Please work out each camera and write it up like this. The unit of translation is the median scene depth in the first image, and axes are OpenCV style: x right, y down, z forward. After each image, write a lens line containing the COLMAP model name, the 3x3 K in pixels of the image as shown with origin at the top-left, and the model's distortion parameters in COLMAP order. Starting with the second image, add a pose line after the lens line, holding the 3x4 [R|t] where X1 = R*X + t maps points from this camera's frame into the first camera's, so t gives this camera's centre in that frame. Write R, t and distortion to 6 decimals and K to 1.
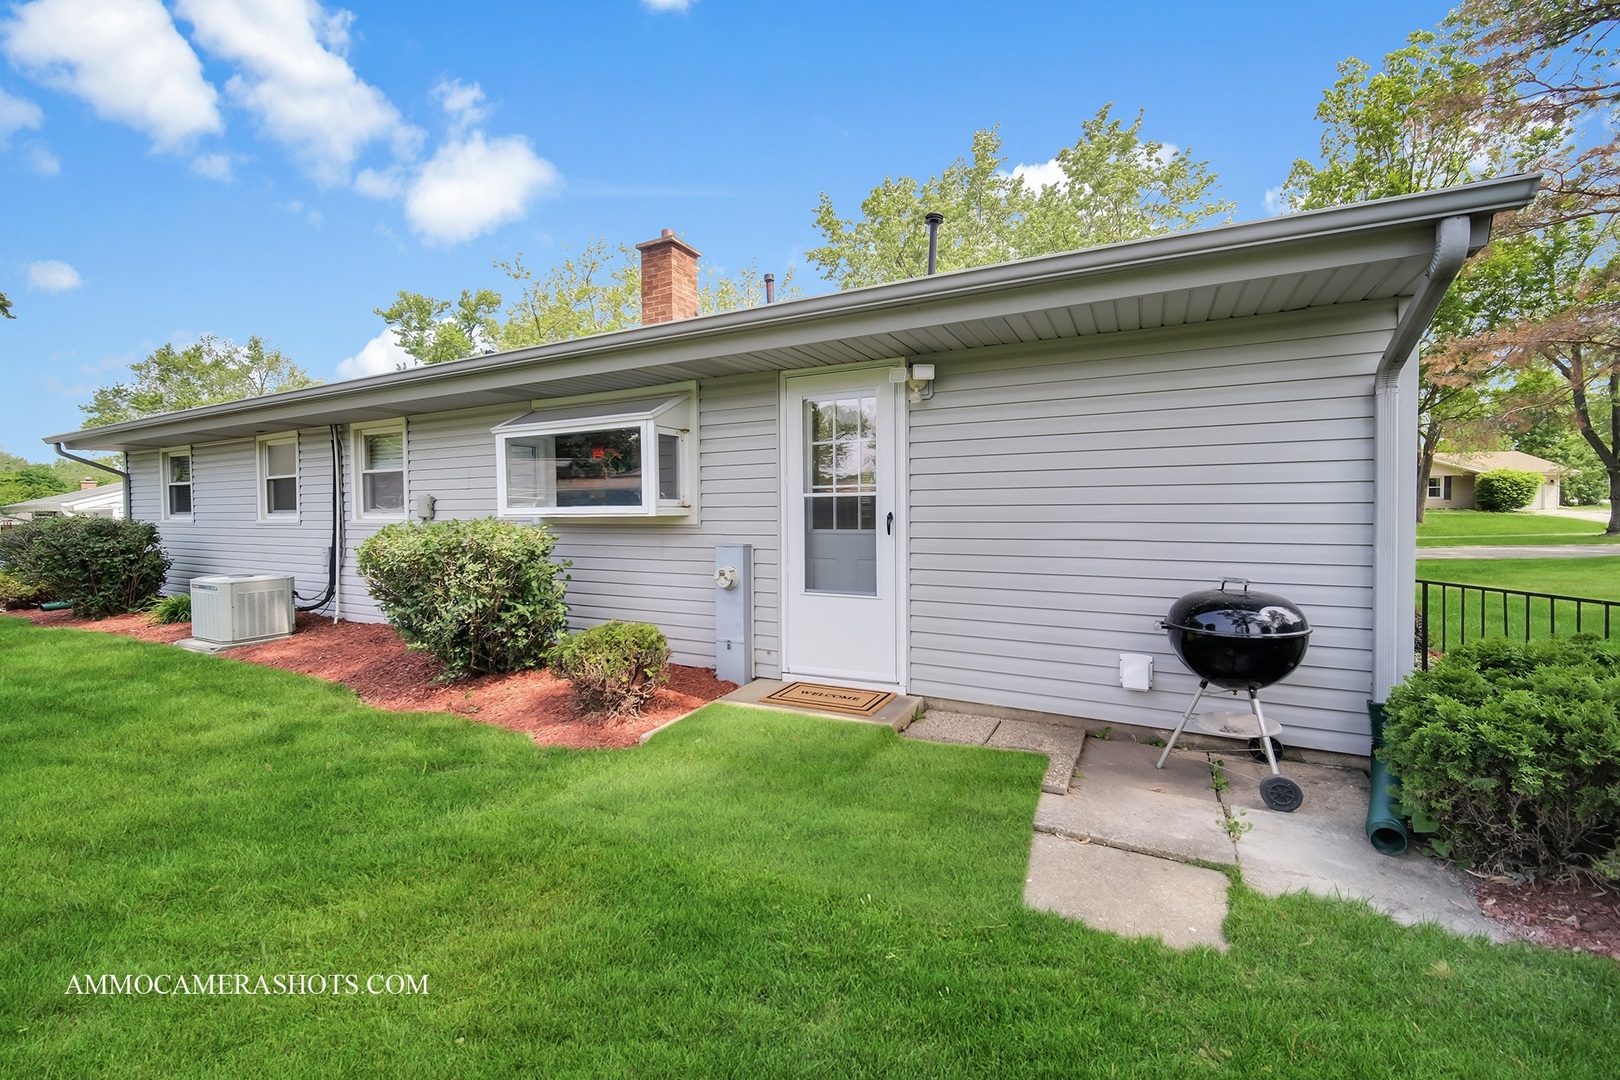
lens RADIAL K [[641.2, 0, 812.5], [0, 641.2, 517.3], [0, 0, 1]] dist [0.001226, 0.000199]
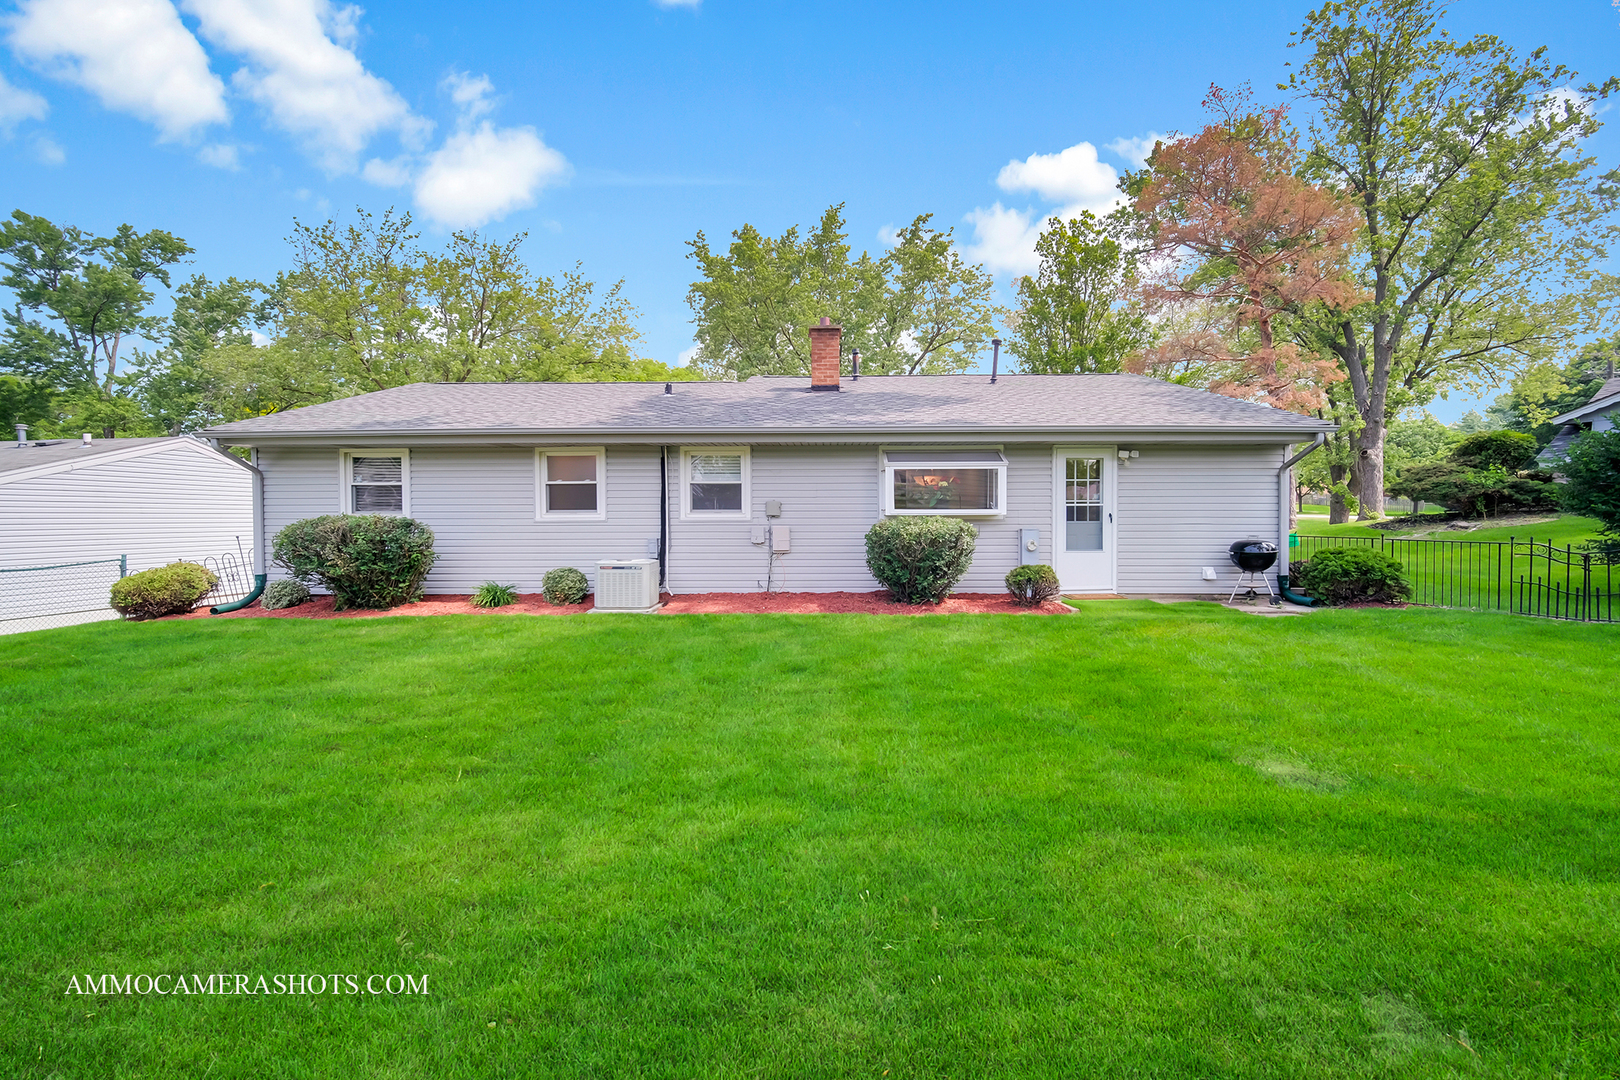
lens RADIAL K [[641.2, 0, 812.5], [0, 641.2, 517.3], [0, 0, 1]] dist [0.001226, 0.000199]
pose [[0.909144, 0.003876, 0.416465, -1.413214], [-0.000511, 0.999966, -0.008193, 0.020931], [-0.416483, 0.007236, 0.909115, -0.497417]]
